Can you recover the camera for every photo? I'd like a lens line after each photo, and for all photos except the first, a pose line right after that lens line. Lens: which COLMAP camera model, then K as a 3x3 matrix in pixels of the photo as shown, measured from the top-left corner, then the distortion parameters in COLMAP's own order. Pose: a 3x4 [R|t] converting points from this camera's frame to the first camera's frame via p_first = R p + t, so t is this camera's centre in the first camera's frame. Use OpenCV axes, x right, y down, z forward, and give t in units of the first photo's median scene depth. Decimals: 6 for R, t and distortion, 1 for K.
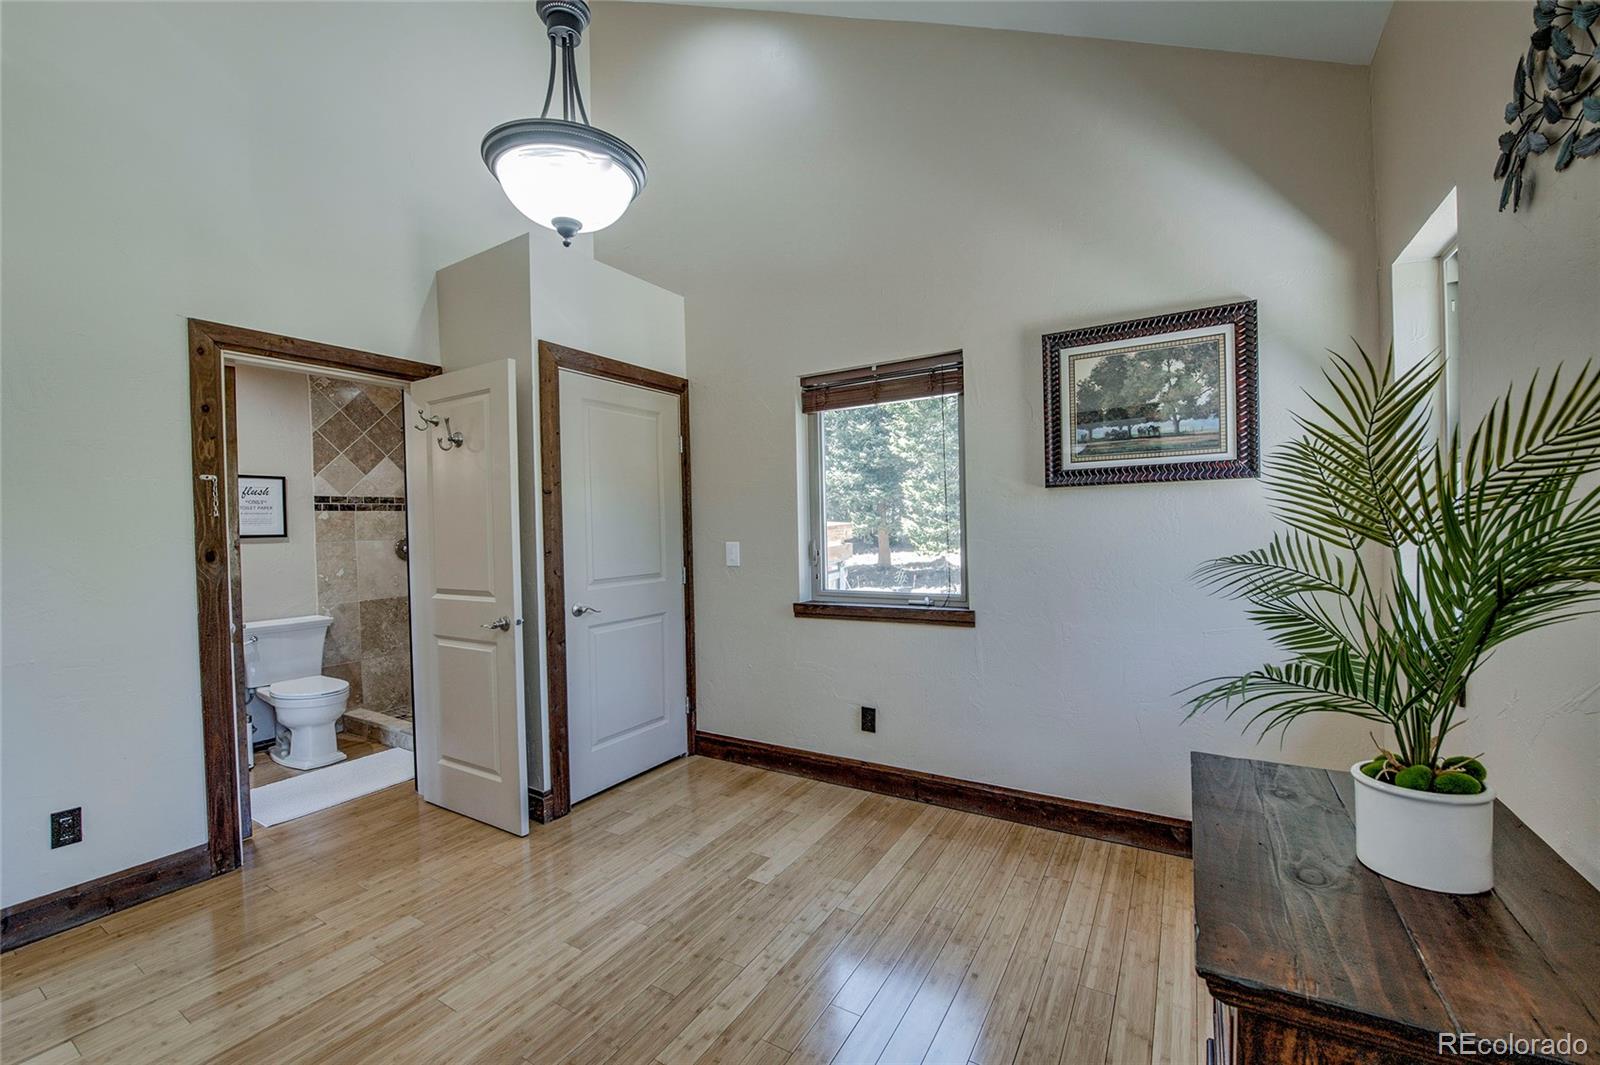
lens RADIAL K [[648.1, 0, 790.3], [0, 648.1, 539.1], [0, 0, 1]] dist [-0.018516, -0.000207]
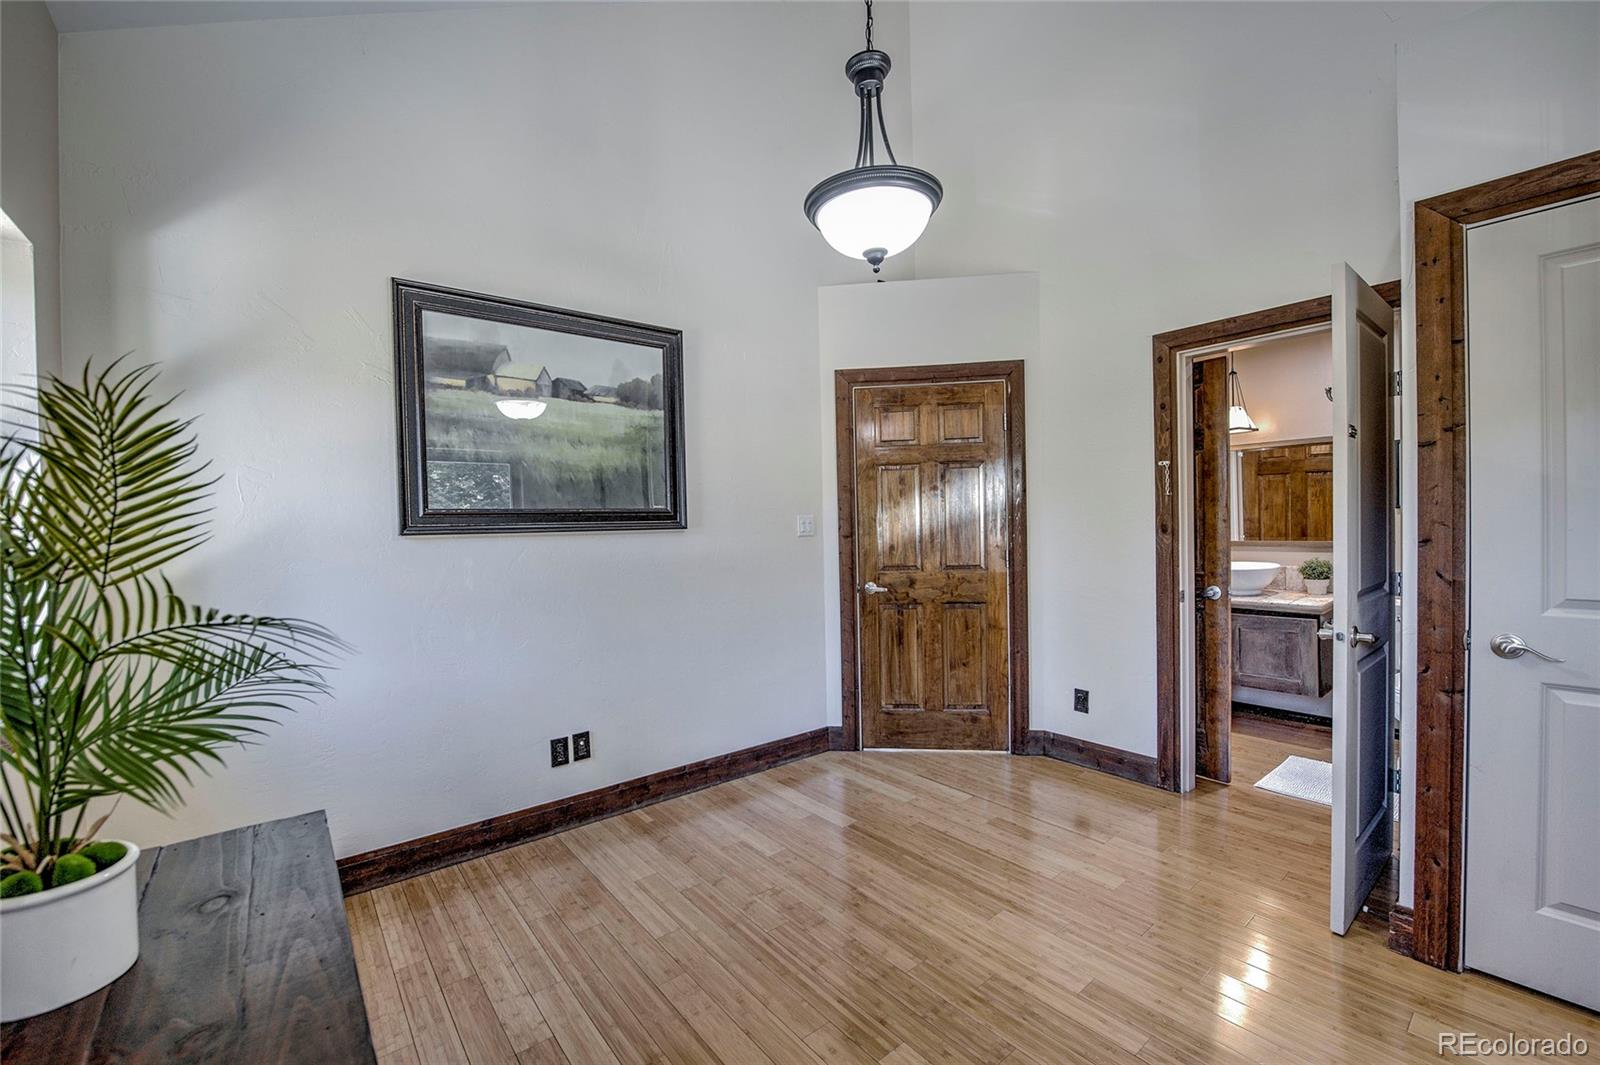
lens RADIAL K [[648.1, 0, 790.3], [0, 648.1, 539.1], [0, 0, 1]] dist [-0.018516, -0.000207]
pose [[-0.331316, 0.053226, -0.942017, 0.449928], [0.013917, 0.998575, 0.051527, -0.023688], [0.943417, 0.003961, -0.331584, 0.686575]]
